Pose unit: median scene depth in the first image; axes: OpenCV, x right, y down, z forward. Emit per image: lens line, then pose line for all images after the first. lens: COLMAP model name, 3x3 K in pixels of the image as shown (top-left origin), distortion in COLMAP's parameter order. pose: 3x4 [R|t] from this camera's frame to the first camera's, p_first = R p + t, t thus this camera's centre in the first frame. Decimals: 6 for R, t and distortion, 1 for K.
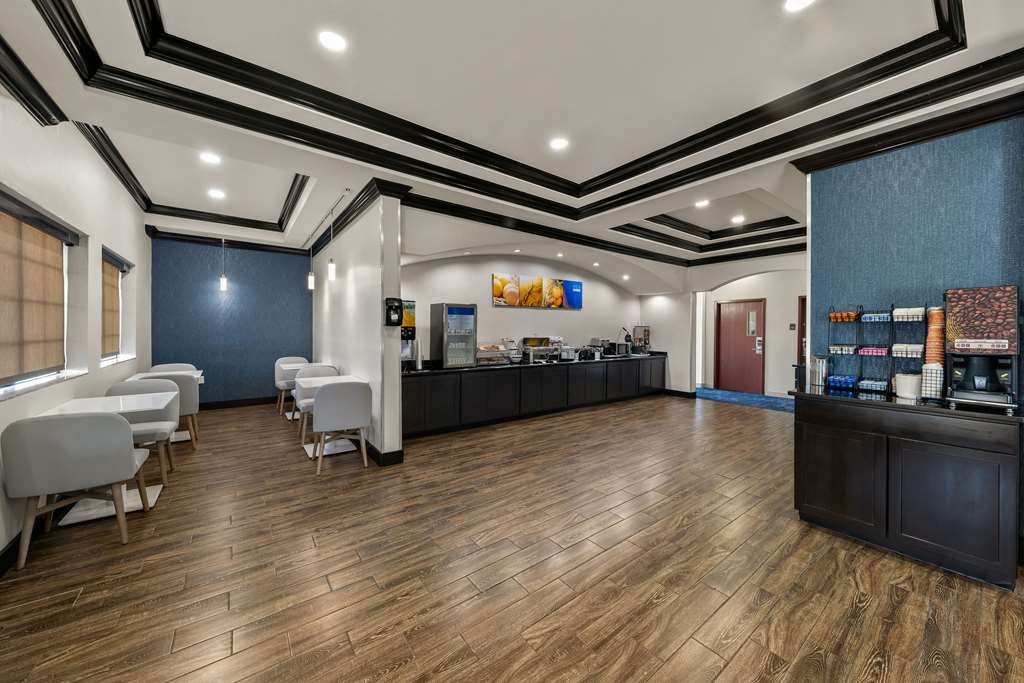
lens RADIAL K [[347.4, 0, 513.4], [0, 347.4, 335.4], [0, 0, 1]] dist [0.002743, -0.000230]
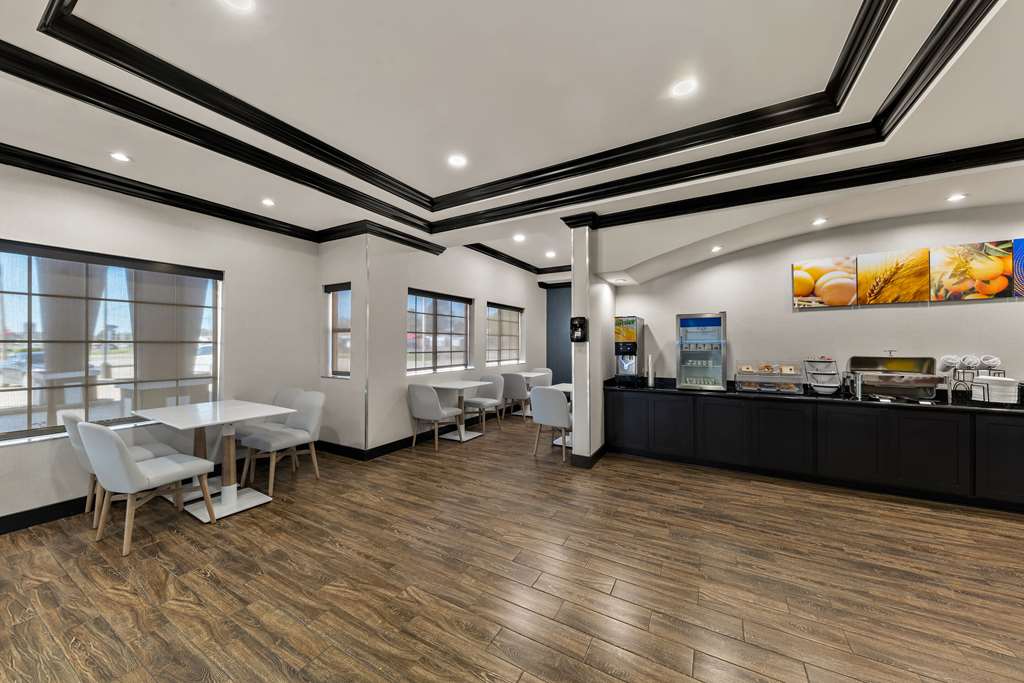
lens RADIAL K [[347.4, 0, 516.7], [0, 347.4, 343.8], [0, 0, 1]] dist [0.002743, -0.000230]
pose [[0.423201, -0.010753, -0.905972, 0.475702], [-0.008502, 0.999838, -0.015838, -0.001368], [0.905996, 0.014405, 0.423041, 0.284868]]
